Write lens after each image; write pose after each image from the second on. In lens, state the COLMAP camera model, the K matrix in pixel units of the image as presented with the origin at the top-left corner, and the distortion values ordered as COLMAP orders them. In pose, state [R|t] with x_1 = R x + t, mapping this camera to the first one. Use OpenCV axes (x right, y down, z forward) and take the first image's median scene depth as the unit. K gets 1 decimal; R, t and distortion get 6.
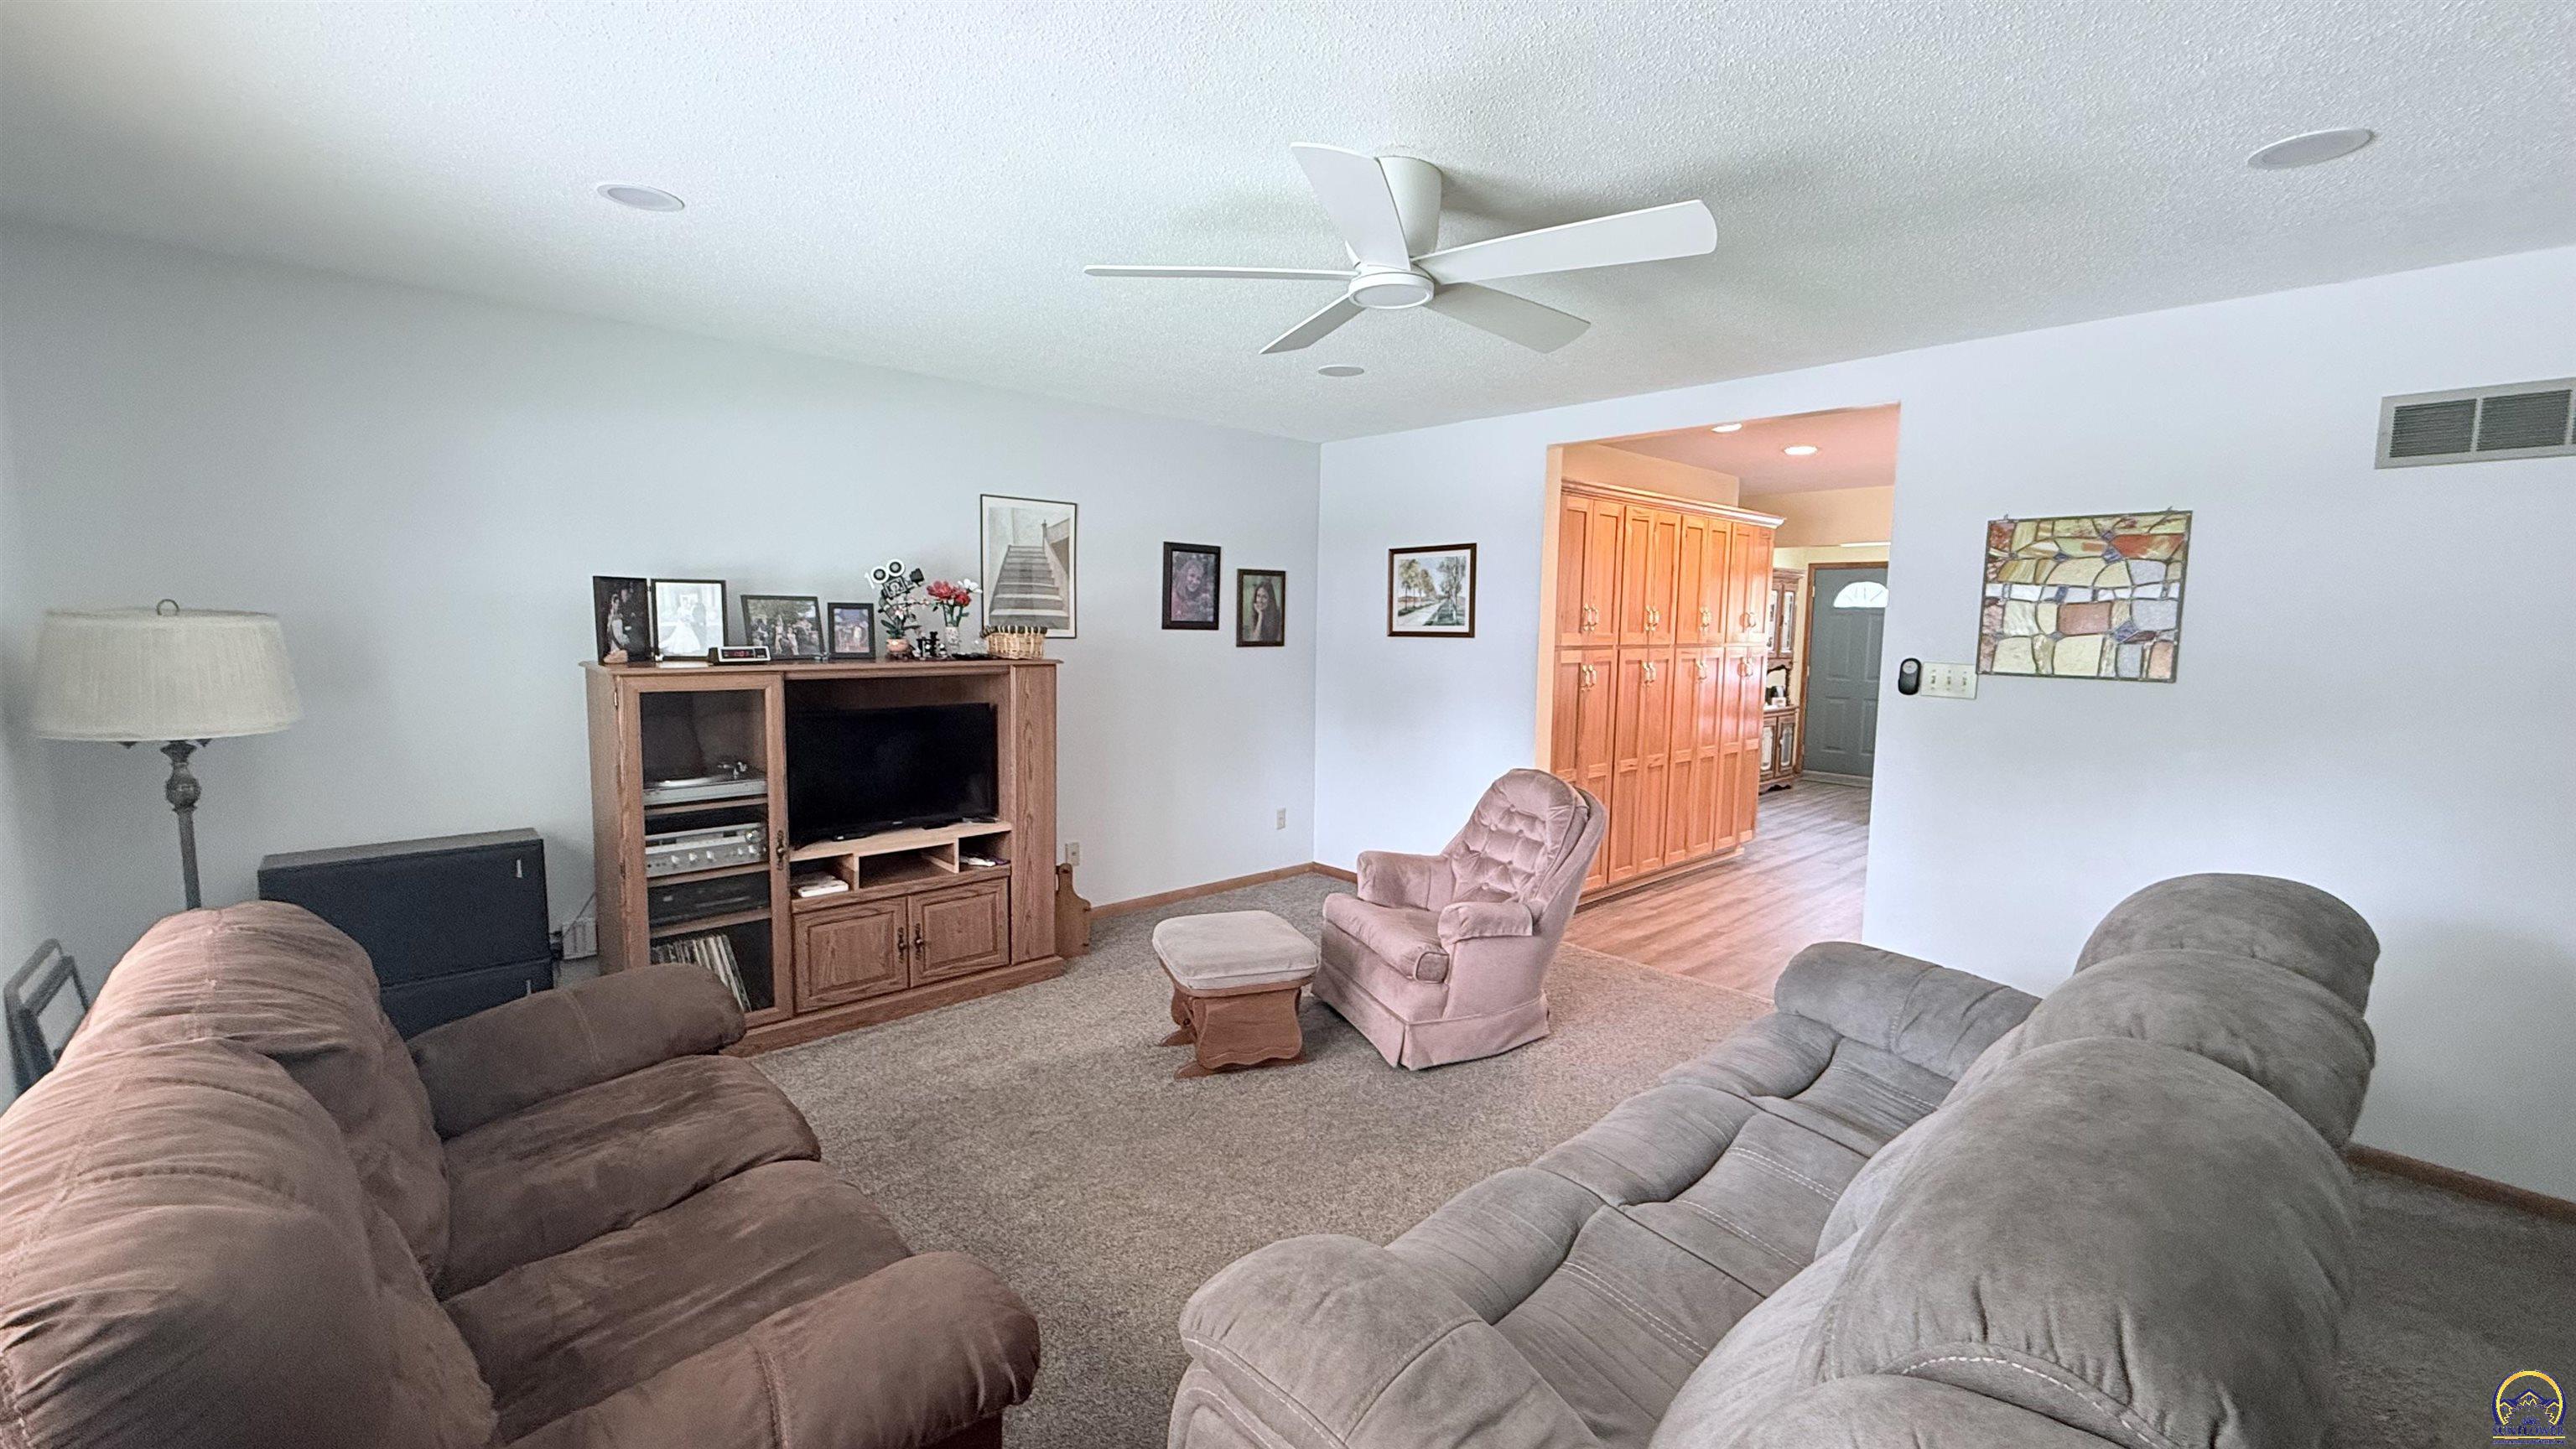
lens RADIAL K [[1028.2, 0, 1279.1], [0, 1028.2, 717.2], [0, 0, 1]] dist [0.002722, -0.000710]
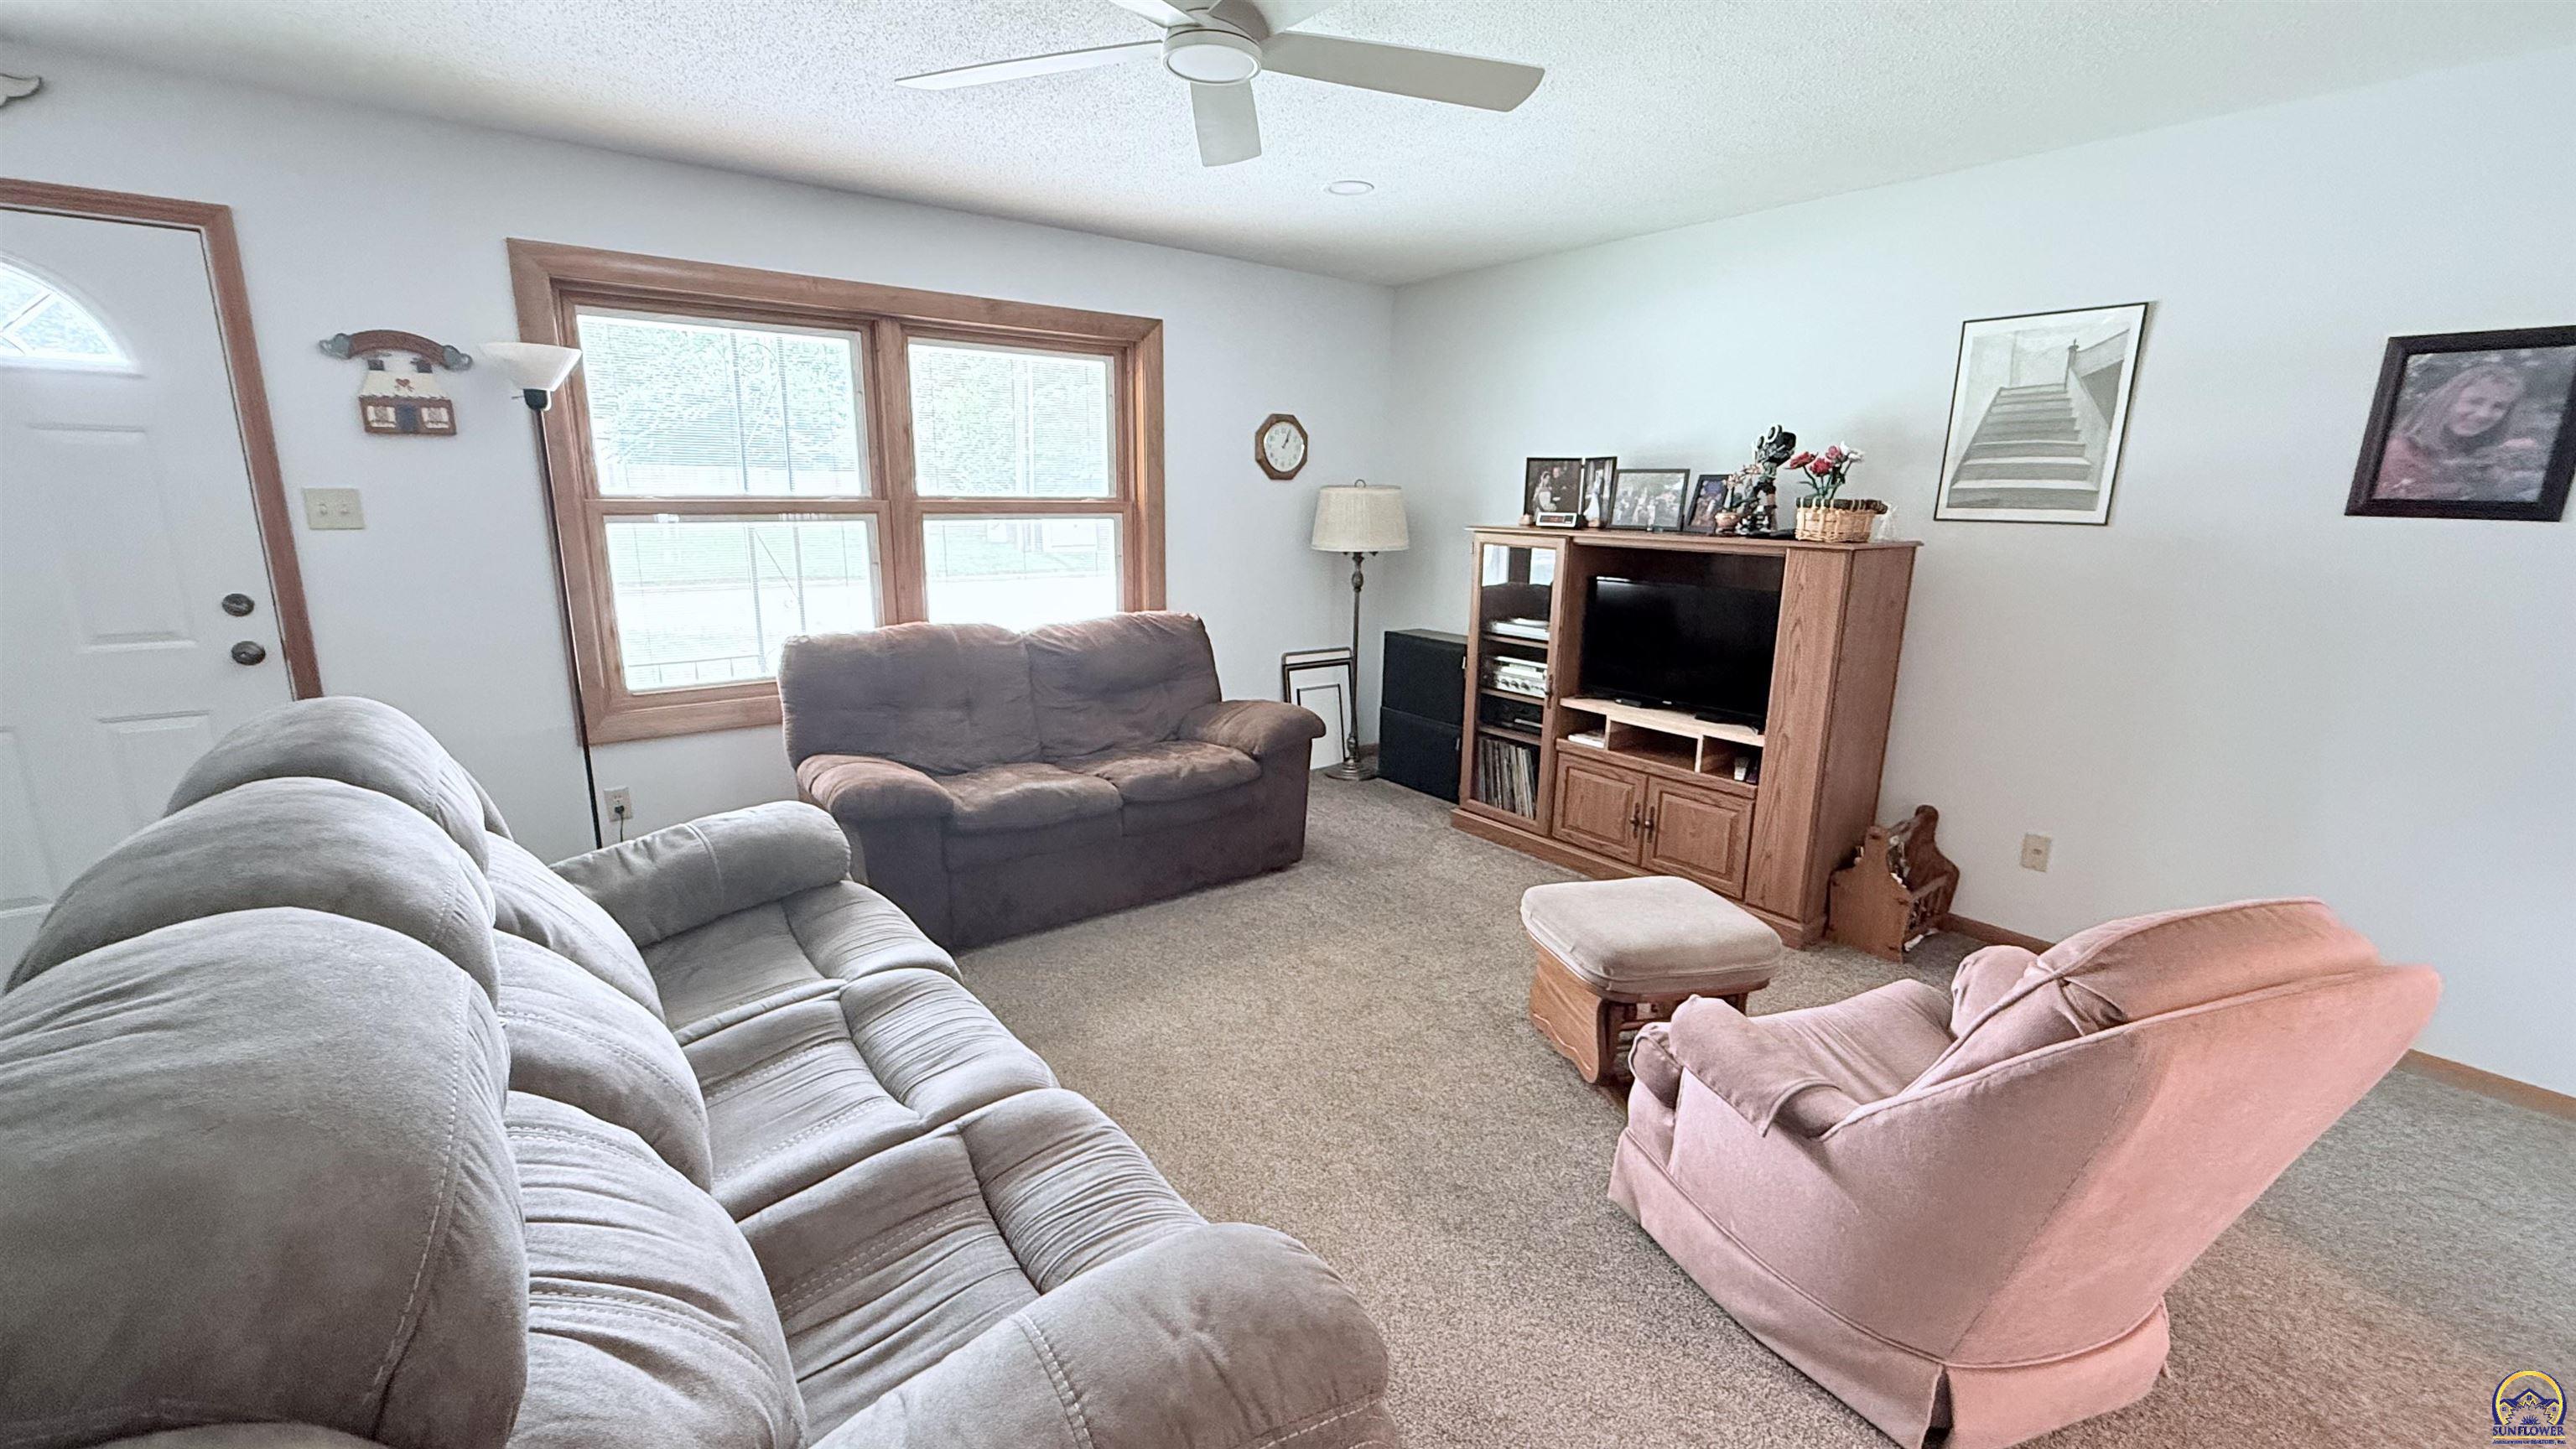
lens RADIAL K [[1028.2, 0, 1286.9], [0, 1028.2, 720.3], [0, 0, 1]] dist [0.002722, -0.000710]
pose [[-0.071994, 0.203301, -0.976466, 0.608534], [-0.114712, 0.970822, 0.210584, -0.044761], [0.990787, 0.127173, -0.046573, 0.684752]]
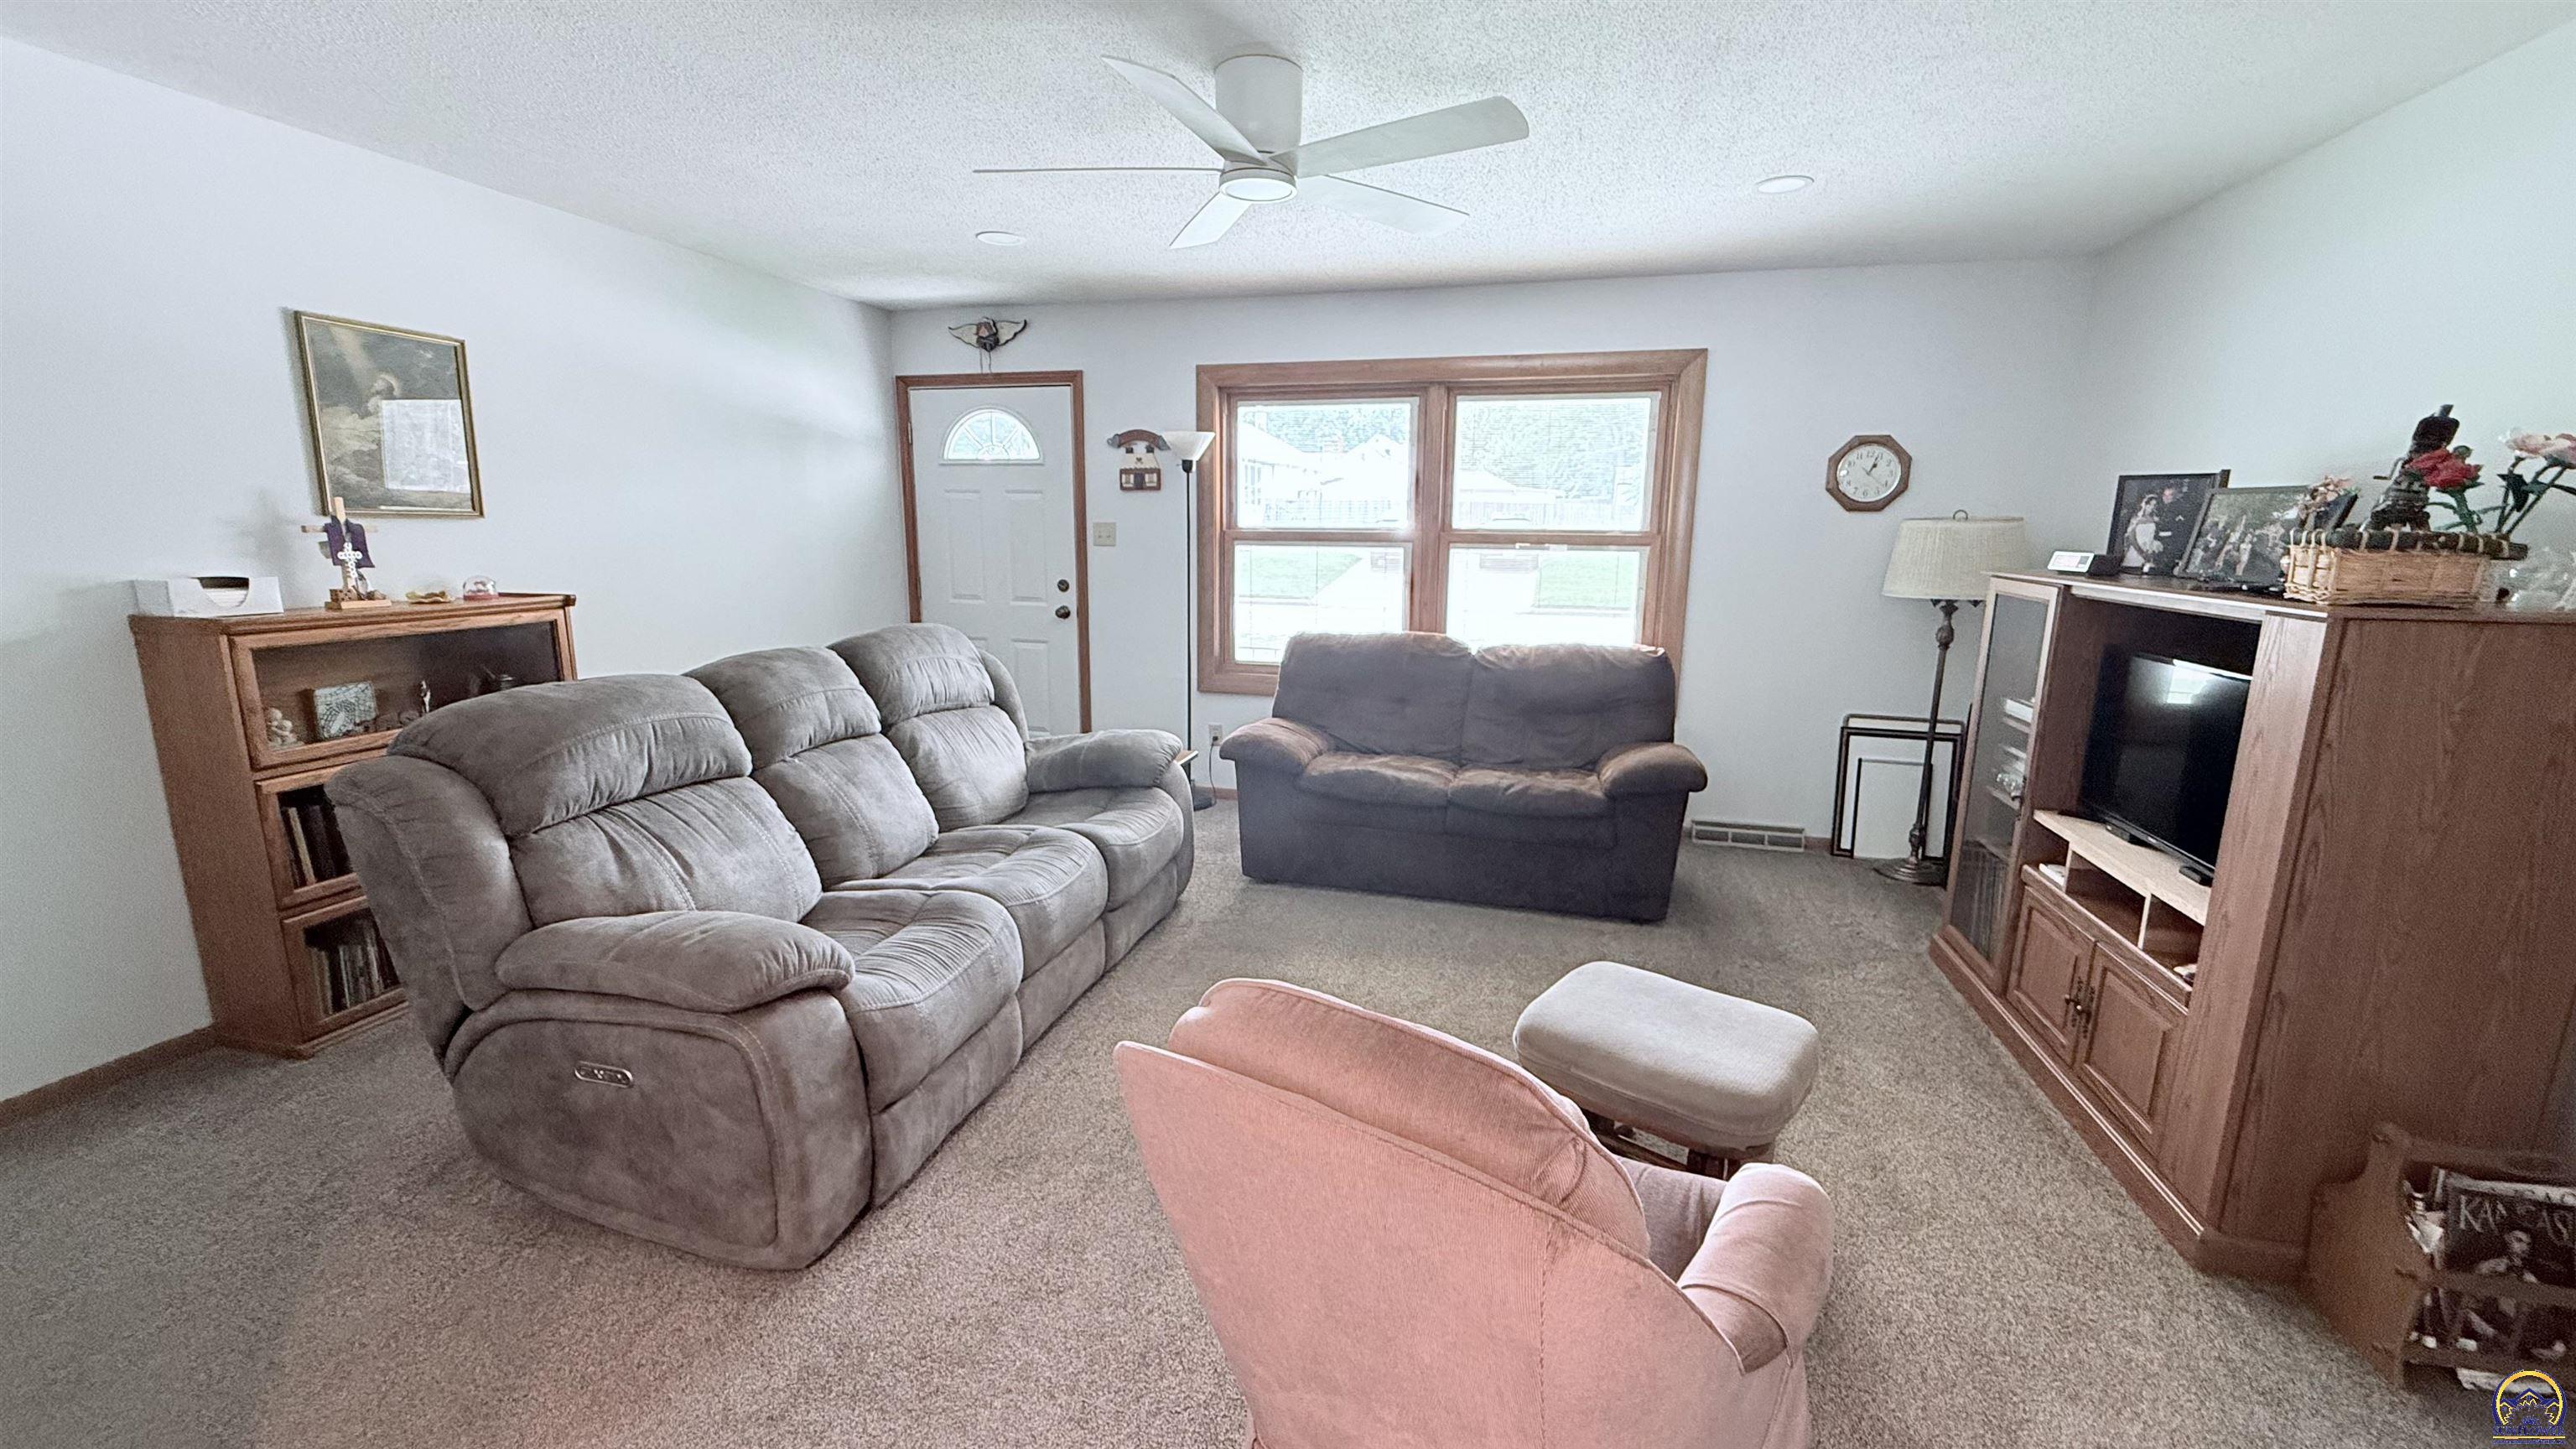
lens RADIAL K [[1028.2, 0, 1282.7], [0, 1028.2, 721.8], [0, 0, 1]] dist [0.002722, -0.000710]
pose [[-0.836008, 0.085069, -0.542083, 0.423732], [-0.076912, 0.959990, 0.269265, -0.099188], [0.543301, 0.266801, -0.796016, 1.189396]]
